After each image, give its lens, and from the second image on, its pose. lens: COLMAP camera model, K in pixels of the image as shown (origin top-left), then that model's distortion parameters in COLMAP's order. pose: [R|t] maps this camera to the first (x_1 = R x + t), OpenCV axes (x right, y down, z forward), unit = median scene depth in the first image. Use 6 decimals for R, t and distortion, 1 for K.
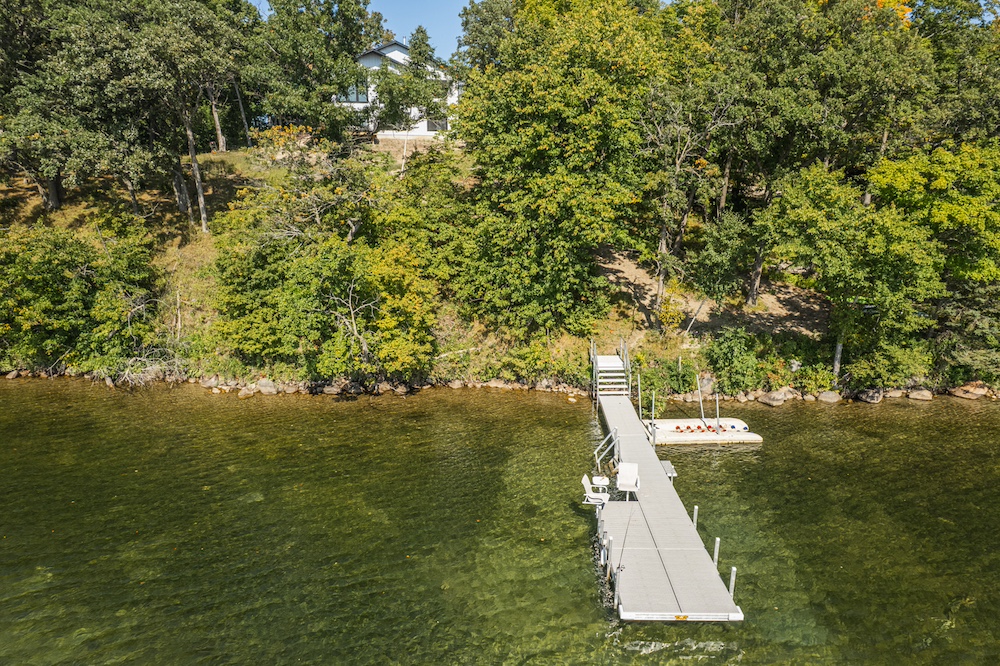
lens RADIAL K [[642.7, 0, 500.5], [0, 642.7, 326.7], [0, 0, 1]] dist [-0.089362, 0.084133]
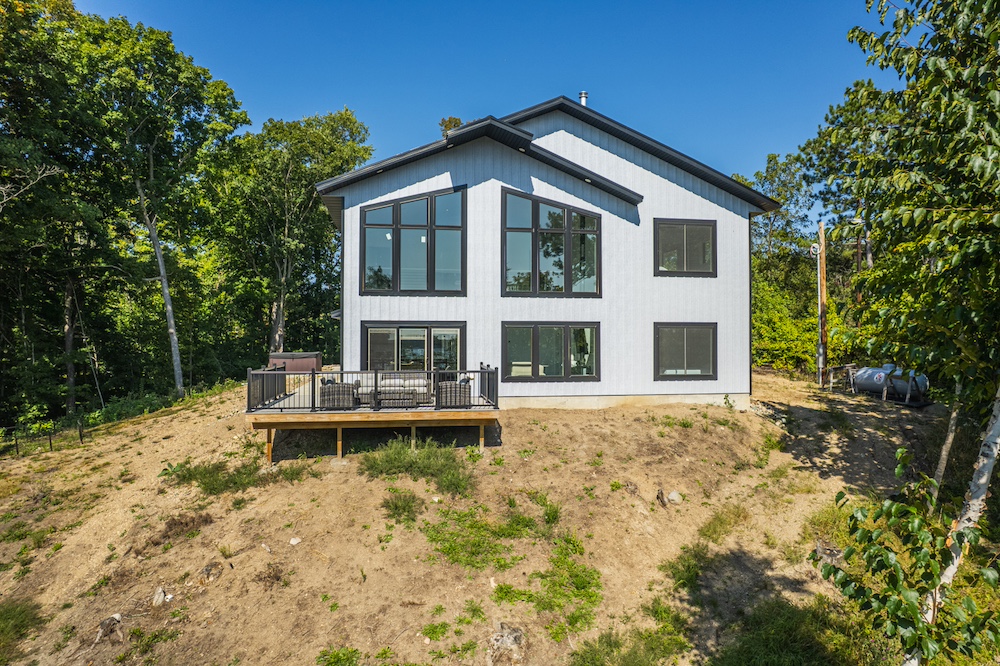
lens RADIAL K [[642.7, 0, 500.5], [0, 642.7, 326.7], [0, 0, 1]] dist [-0.089362, 0.084133]
pose [[0.994218, 0.003077, -0.107336, -0.340389], [-0.027316, 0.973952, -0.225102, -0.574730], [0.103848, 0.226732, 0.968405, 1.517609]]
